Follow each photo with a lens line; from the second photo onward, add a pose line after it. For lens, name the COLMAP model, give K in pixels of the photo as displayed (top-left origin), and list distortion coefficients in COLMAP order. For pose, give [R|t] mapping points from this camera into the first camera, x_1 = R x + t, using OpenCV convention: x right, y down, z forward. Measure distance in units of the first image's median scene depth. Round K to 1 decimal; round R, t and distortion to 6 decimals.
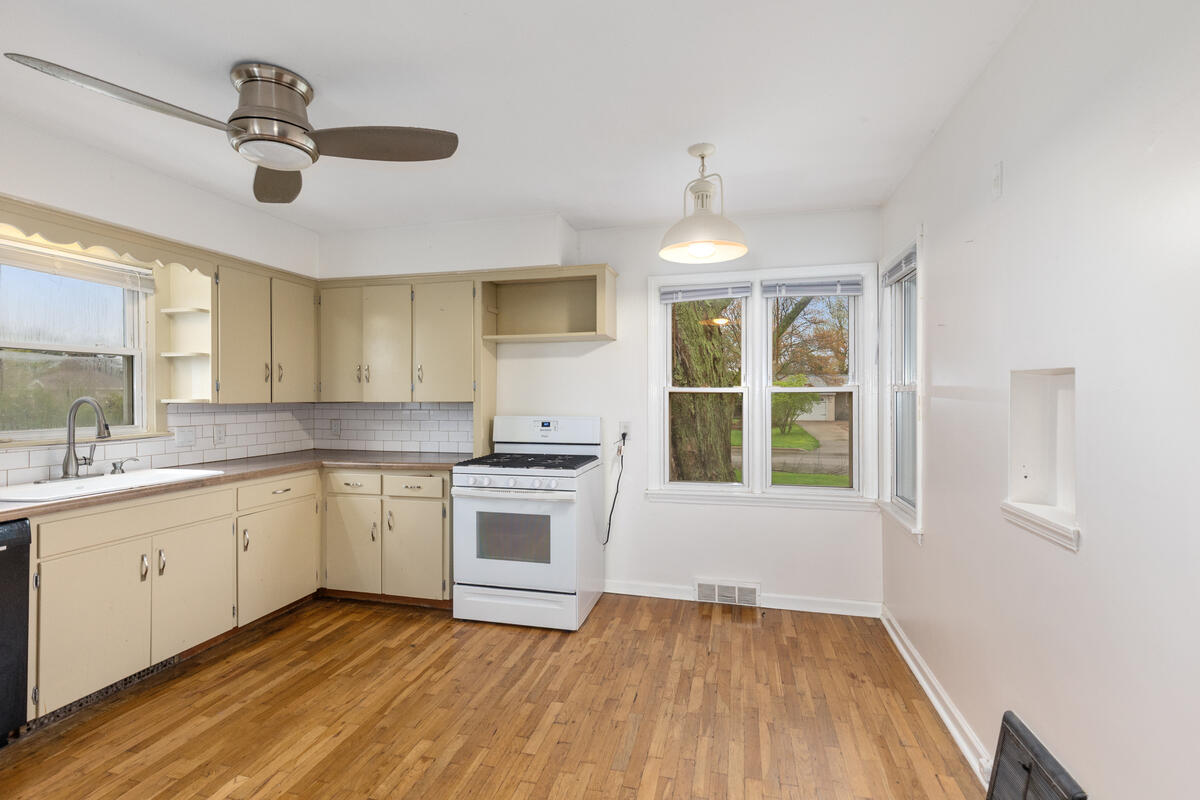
lens RADIAL K [[541.1, 0, 600.0], [0, 541.1, 400.0], [0, 0, 1]] dist [0.002708, -0.000043]
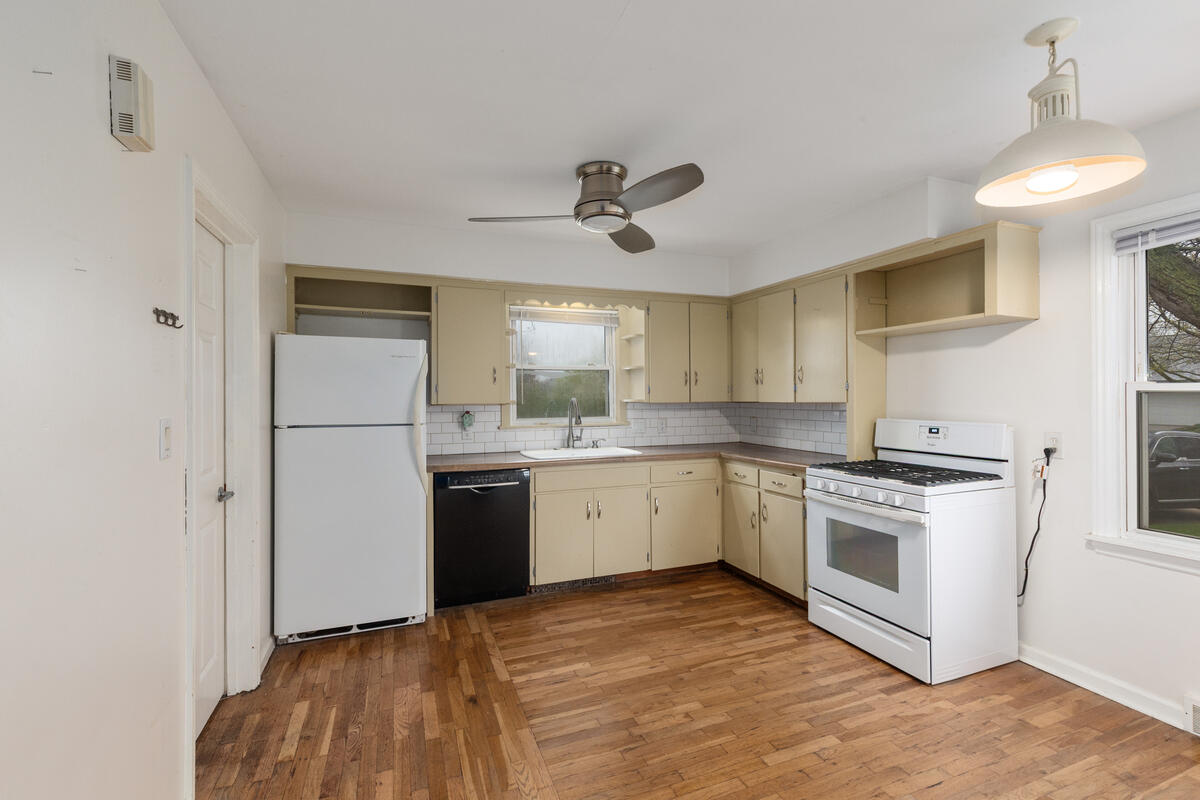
lens RADIAL K [[536.6, 0, 604.7], [0, 536.6, 397.7], [0, 0, 1]] dist [0.000708, -0.000044]
pose [[0.585552, 0.000654, -0.810635, 0.327615], [-0.001731, 0.999998, -0.000444, -0.004823], [0.810633, 0.001663, 0.585552, 0.129403]]
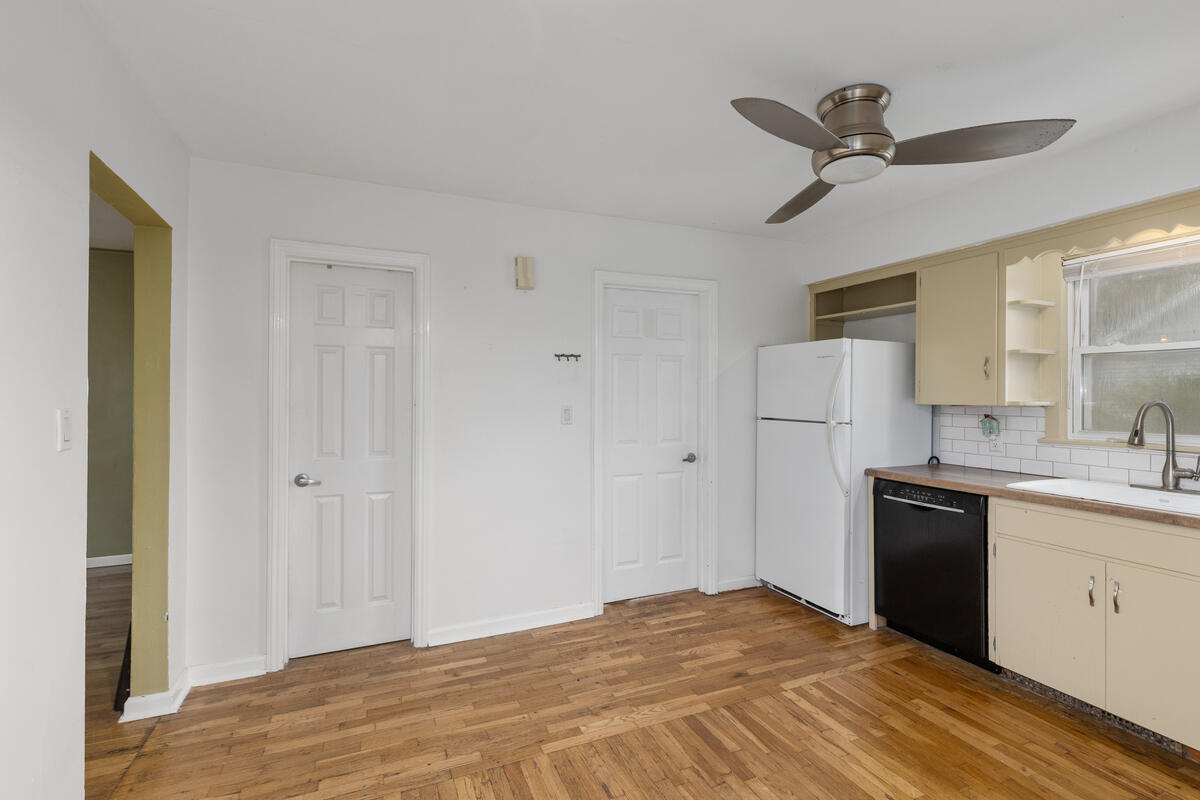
lens RADIAL K [[536.6, 0, 604.7], [0, 536.6, 397.7], [0, 0, 1]] dist [0.000708, -0.000044]
pose [[-0.785504, 0.000881, -0.618856, 0.274230], [-0.005780, 0.999945, 0.008760, -0.009325], [0.618829, 0.010458, -0.785456, 0.980373]]
